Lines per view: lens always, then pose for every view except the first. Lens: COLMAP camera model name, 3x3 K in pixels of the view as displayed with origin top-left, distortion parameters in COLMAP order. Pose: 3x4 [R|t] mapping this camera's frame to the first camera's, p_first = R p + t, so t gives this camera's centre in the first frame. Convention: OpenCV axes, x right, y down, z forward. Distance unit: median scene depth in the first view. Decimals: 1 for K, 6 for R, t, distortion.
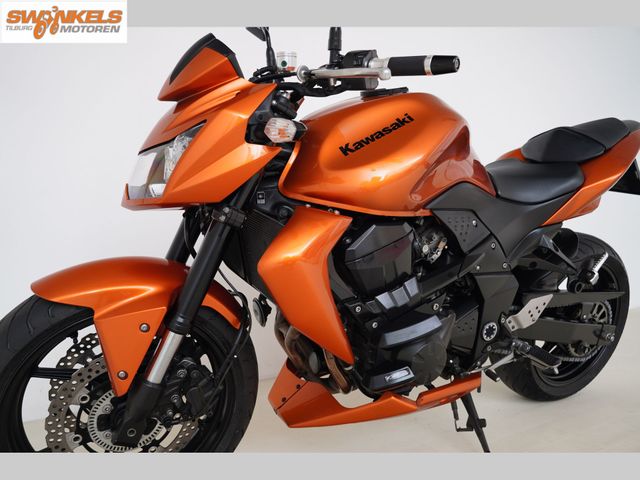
lens RADIAL K [[500.9, 0, 319.2], [0, 500.9, 241.3], [0, 0, 1]] dist [0.004468, -0.006003]
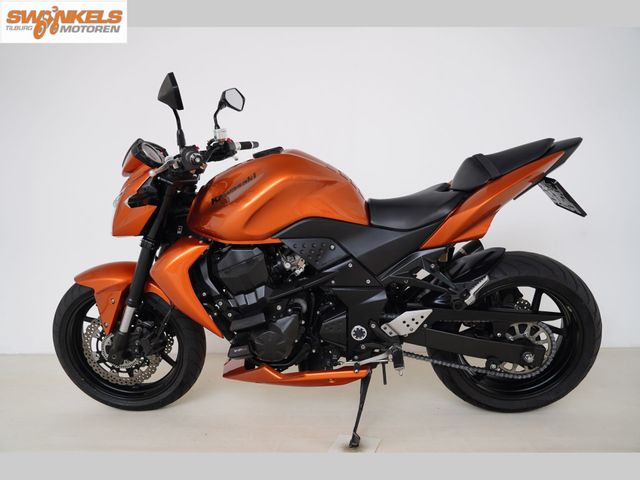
lens RADIAL K [[500.9, 0, 319.0], [0, 500.9, 238.6], [0, 0, 1]] dist [0.004468, -0.006003]
pose [[0.836011, 0.030124, -0.547885, 1.093507], [-0.015648, 0.999395, 0.031071, -0.109275], [0.548489, -0.017403, 0.835976, -0.113169]]
